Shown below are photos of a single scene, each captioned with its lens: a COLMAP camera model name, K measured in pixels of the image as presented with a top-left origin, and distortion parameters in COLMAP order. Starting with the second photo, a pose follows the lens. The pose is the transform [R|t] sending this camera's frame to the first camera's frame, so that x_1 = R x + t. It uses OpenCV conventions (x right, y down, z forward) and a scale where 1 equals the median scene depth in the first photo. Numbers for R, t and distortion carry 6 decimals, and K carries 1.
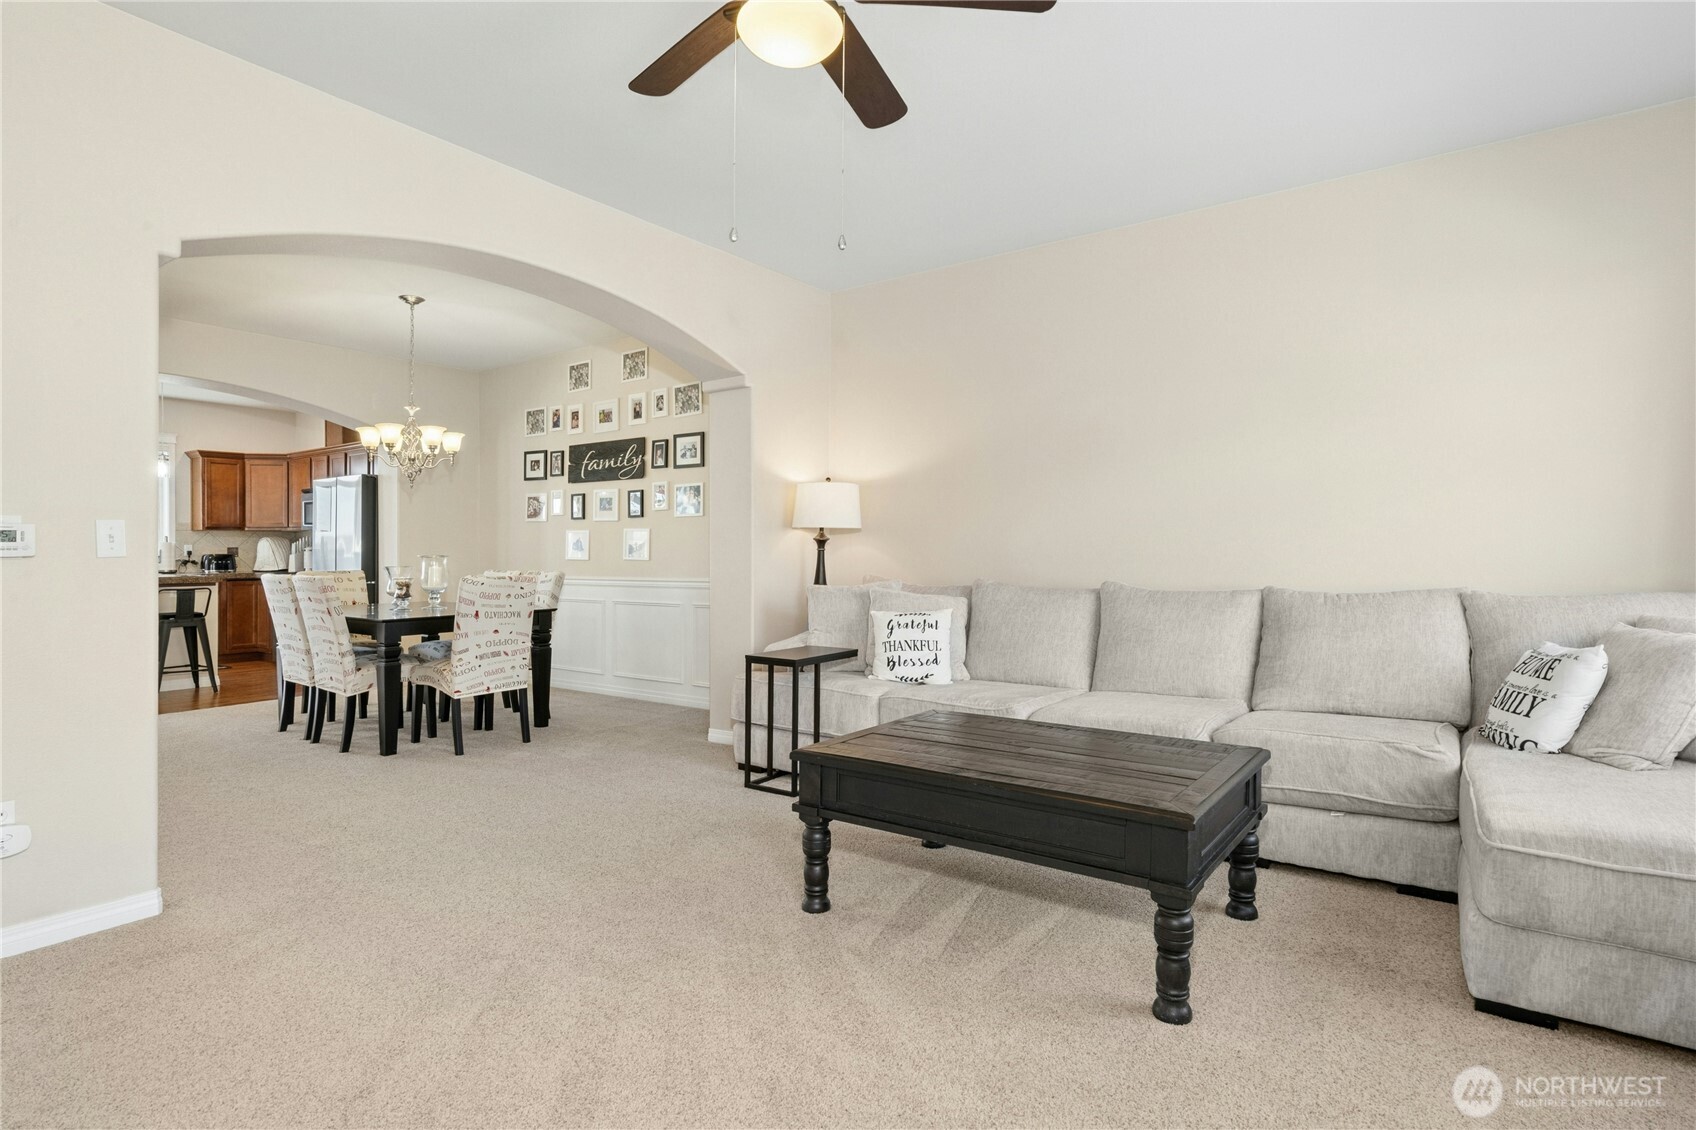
lens RADIAL K [[858.9, 0, 856.0], [0, 858.9, 540.9], [0, 0, 1]] dist [0.000528, 0.001450]
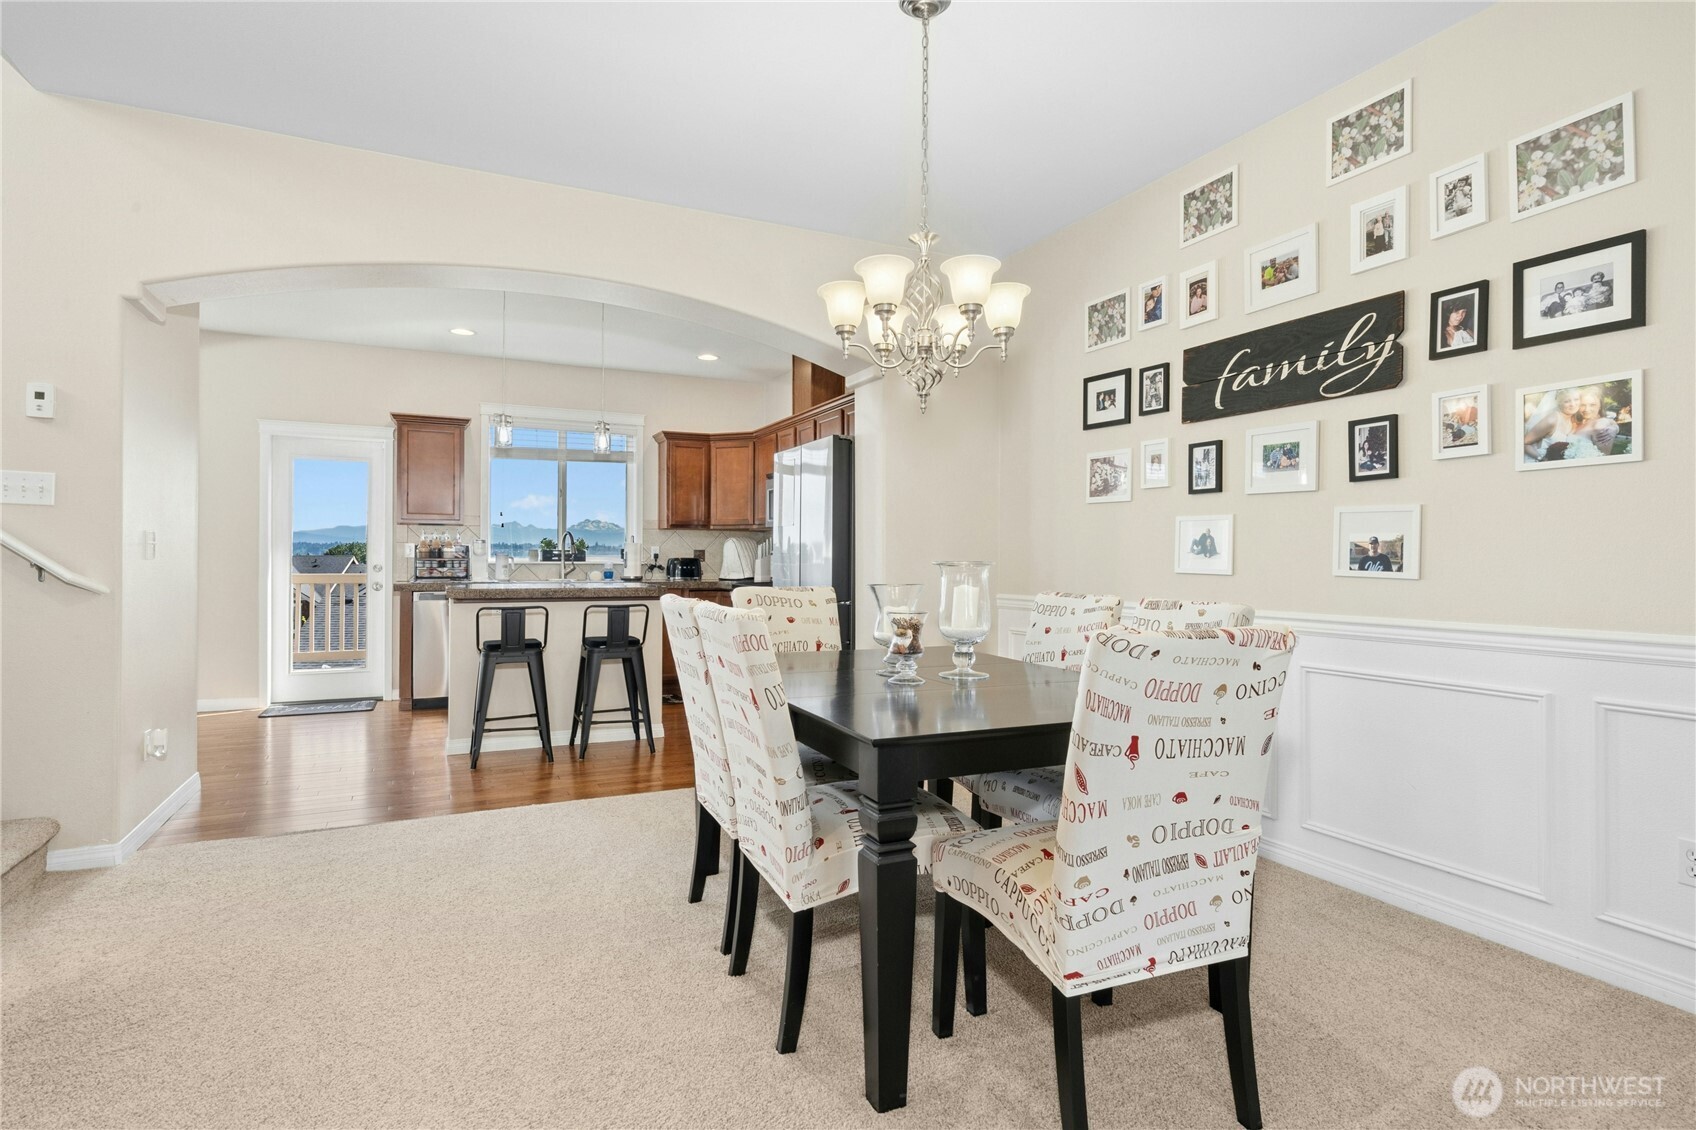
lens RADIAL K [[858.9, 0, 843.2], [0, 858.9, 578.7], [0, 0, 1]] dist [0.000528, 0.001450]
pose [[0.870271, 0.020370, -0.492152, -0.326094], [-0.003959, 0.999402, 0.034364, 0.010505], [0.492557, -0.027957, 0.869831, 0.575959]]
